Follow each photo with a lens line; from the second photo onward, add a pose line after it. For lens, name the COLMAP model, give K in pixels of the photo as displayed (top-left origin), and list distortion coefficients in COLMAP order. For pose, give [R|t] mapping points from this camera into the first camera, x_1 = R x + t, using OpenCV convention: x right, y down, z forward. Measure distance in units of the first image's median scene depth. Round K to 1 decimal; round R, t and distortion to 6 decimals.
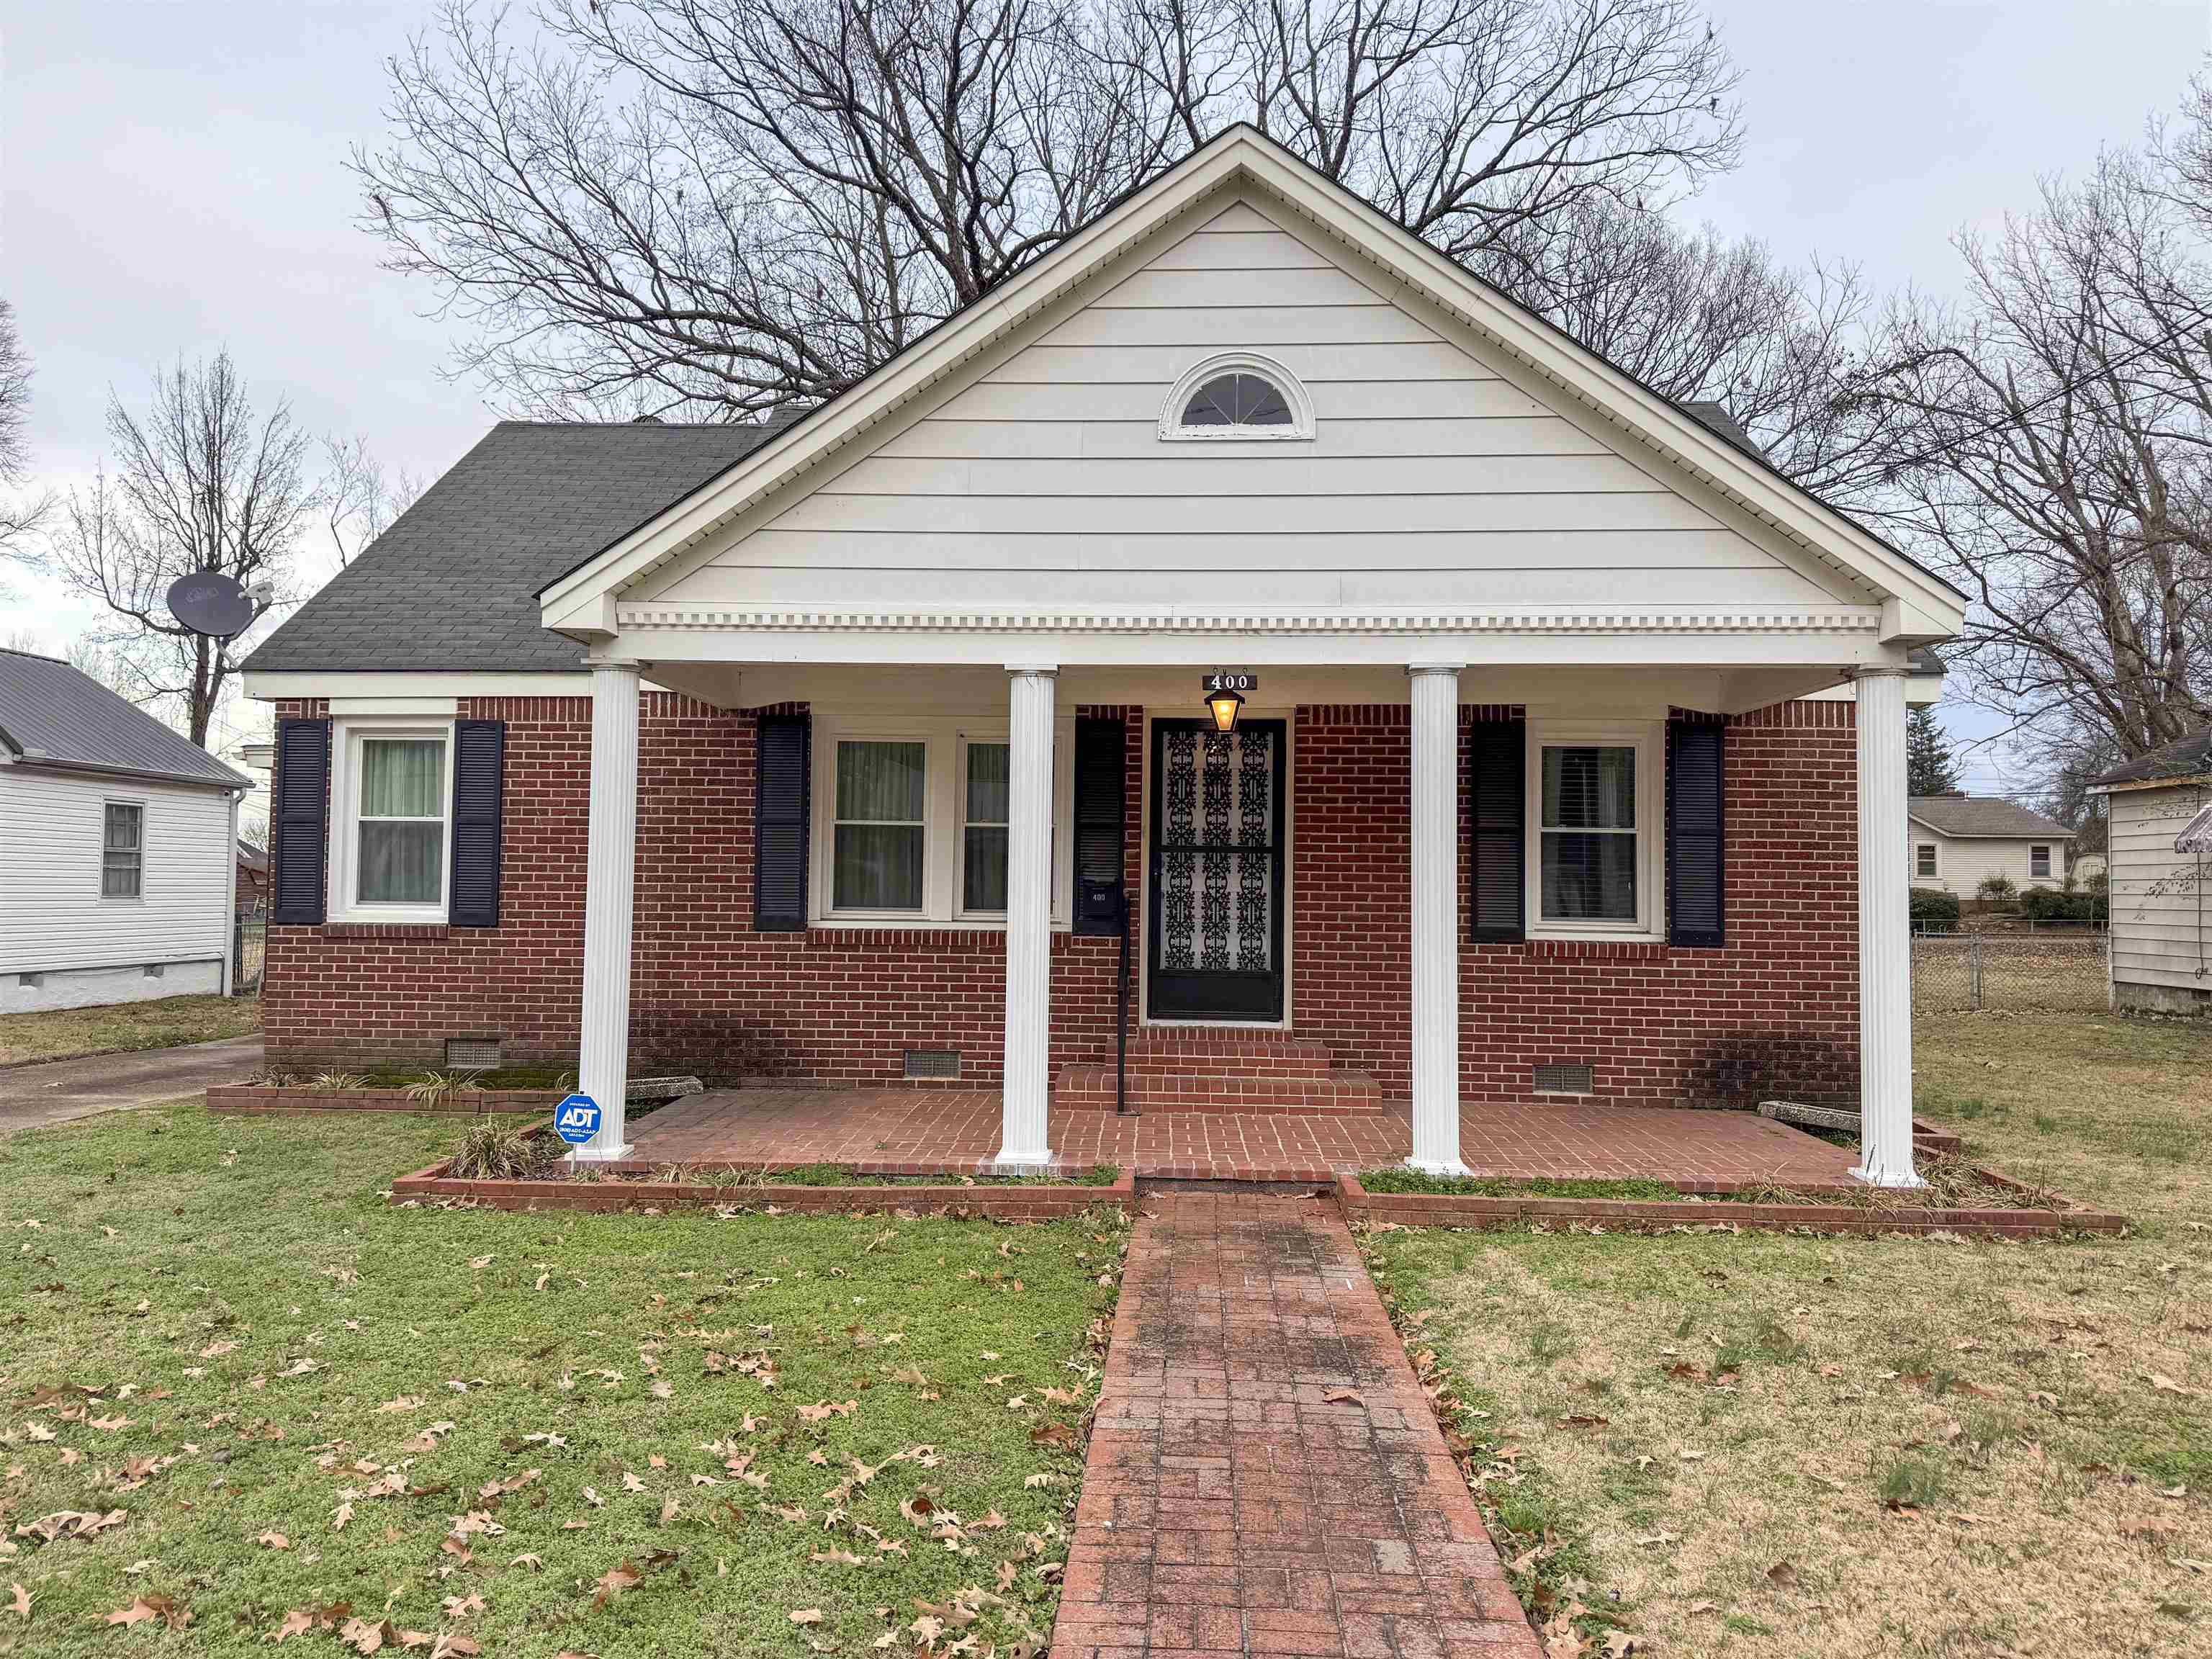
lens RADIAL K [[1569.0, 0, 1114.0], [0, 1569.0, 826.8], [0, 0, 1]] dist [0.050691, -0.049454]
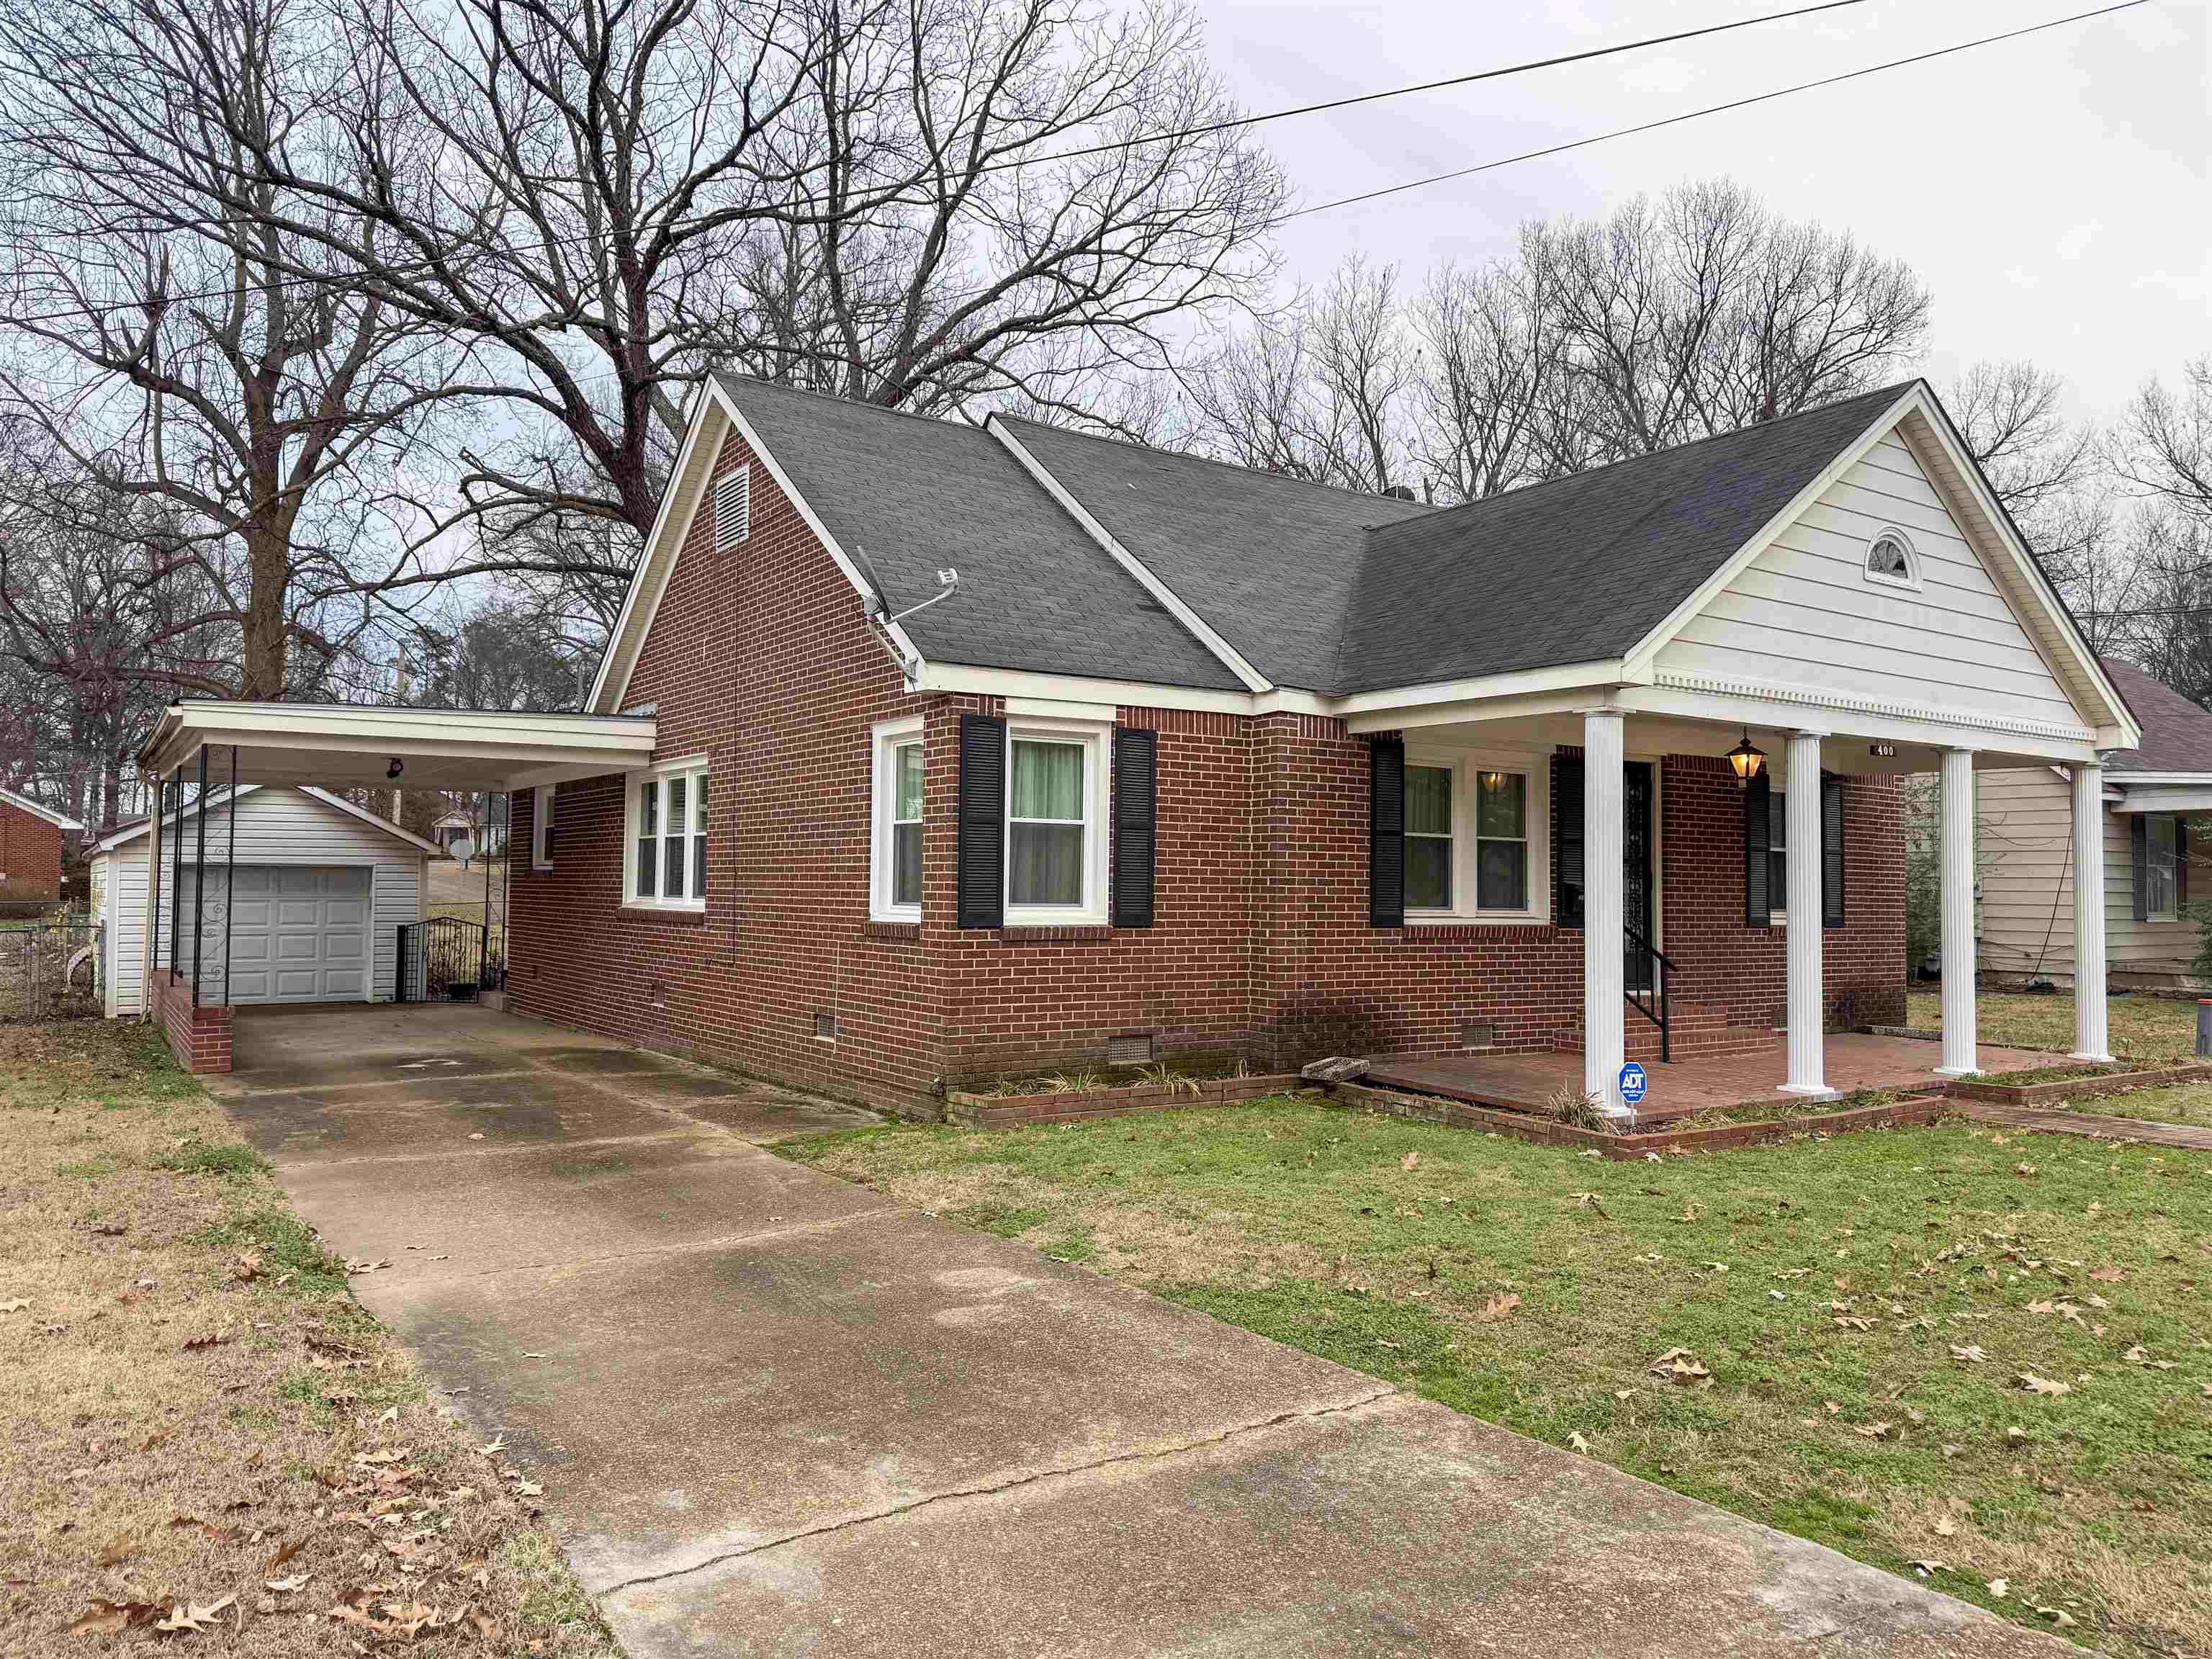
lens RADIAL K [[1569.0, 0, 1104.6], [0, 1569.0, 817.1], [0, 0, 1]] dist [0.050691, -0.049454]
pose [[0.806278, 0.025192, 0.591000, -1.029097], [-0.027215, 0.999615, -0.005482, -0.002947], [-0.590911, -0.011664, 0.806653, 0.182289]]
